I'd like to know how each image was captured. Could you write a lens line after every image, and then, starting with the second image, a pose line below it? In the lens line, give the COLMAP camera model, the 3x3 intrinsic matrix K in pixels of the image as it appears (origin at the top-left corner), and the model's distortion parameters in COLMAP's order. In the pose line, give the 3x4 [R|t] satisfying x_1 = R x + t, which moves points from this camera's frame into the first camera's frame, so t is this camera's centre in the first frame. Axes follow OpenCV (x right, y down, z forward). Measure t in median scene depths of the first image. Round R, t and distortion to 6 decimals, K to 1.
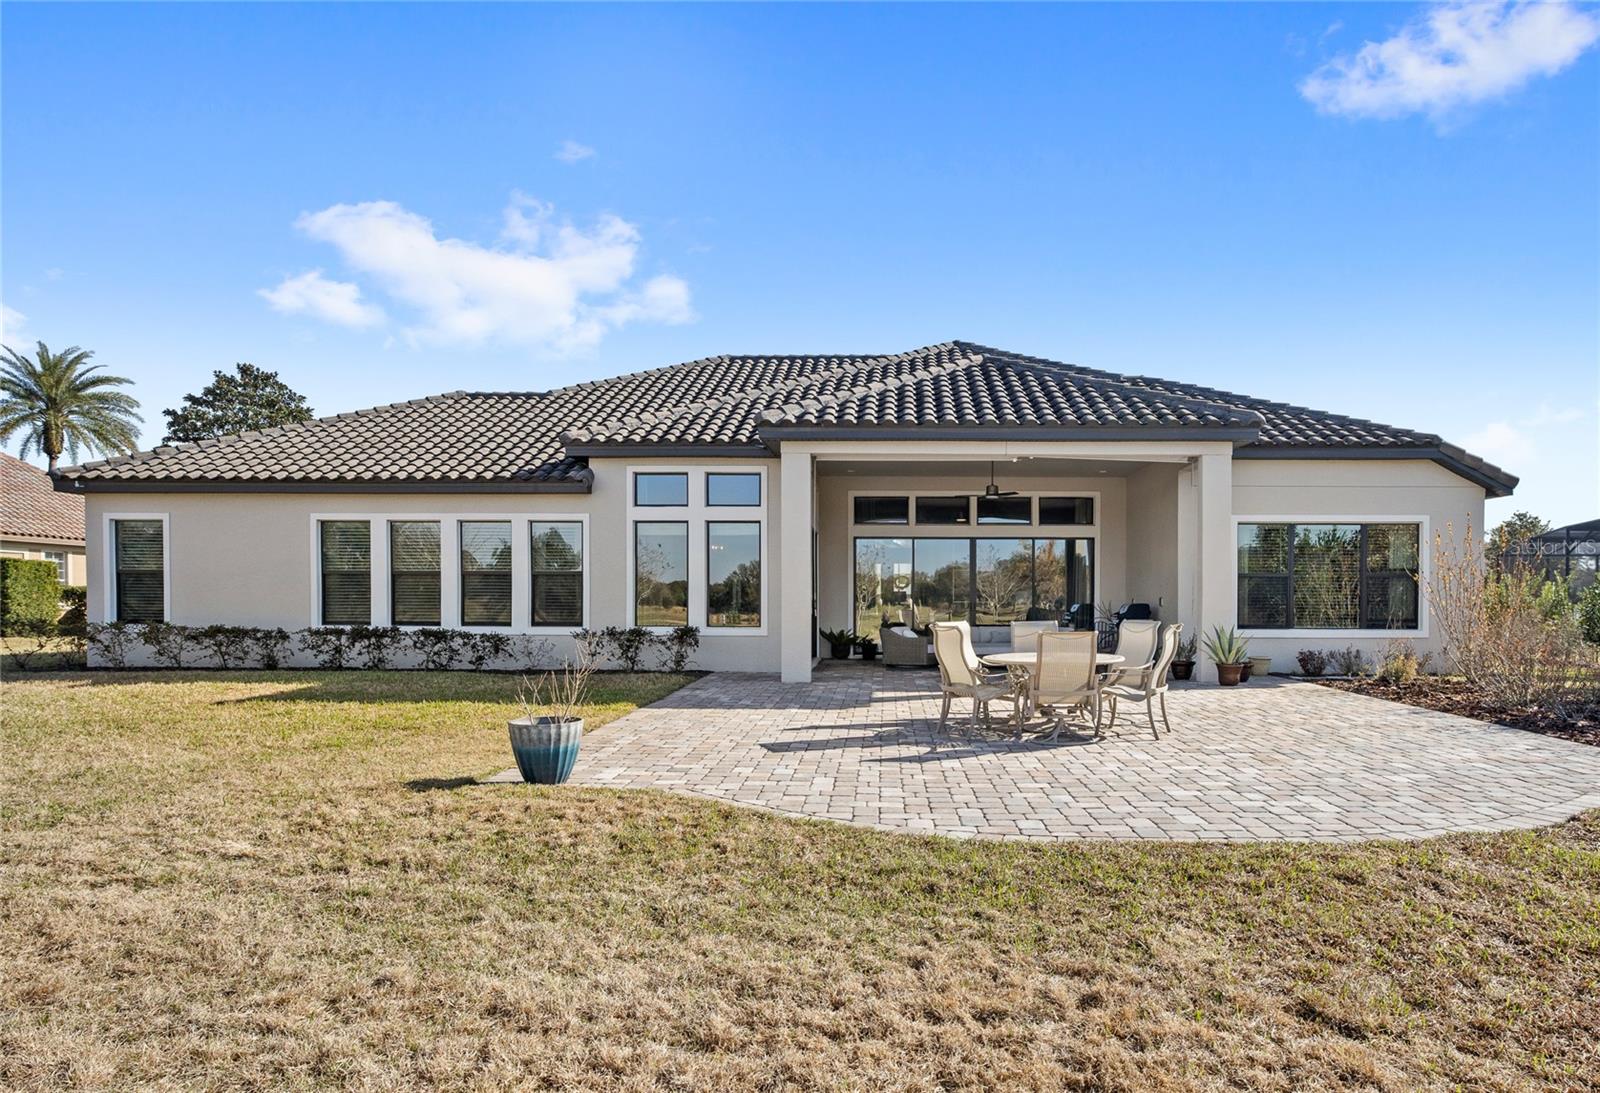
lens RADIAL K [[845.1, 0, 799.0], [0, 845.1, 609.4], [0, 0, 1]] dist [0.015250, -0.000259]
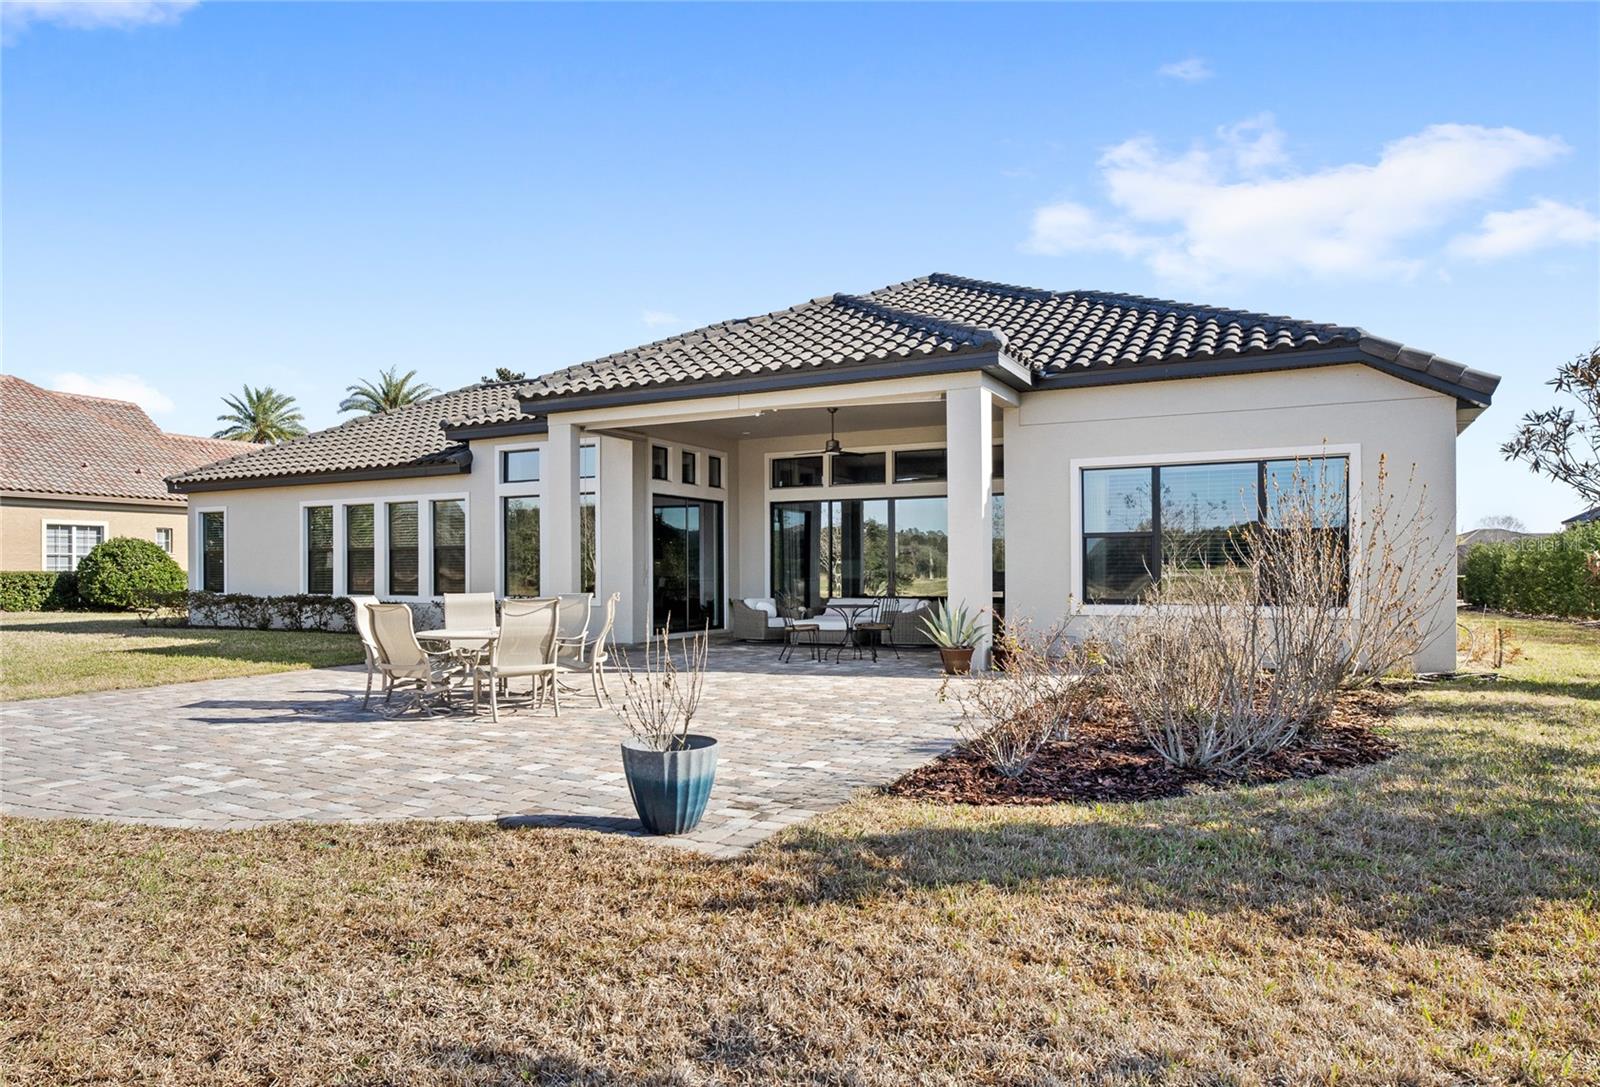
lens RADIAL K [[908.5, 0, 802.3], [0, 908.5, 568.5], [0, 0, 1]] dist [0.015389, -0.000198]
pose [[0.903125, -0.006276, -0.429331, 0.627983], [0.002352, 0.999950, -0.009670, -0.003427], [0.429371, 0.007723, 0.903095, 0.135925]]
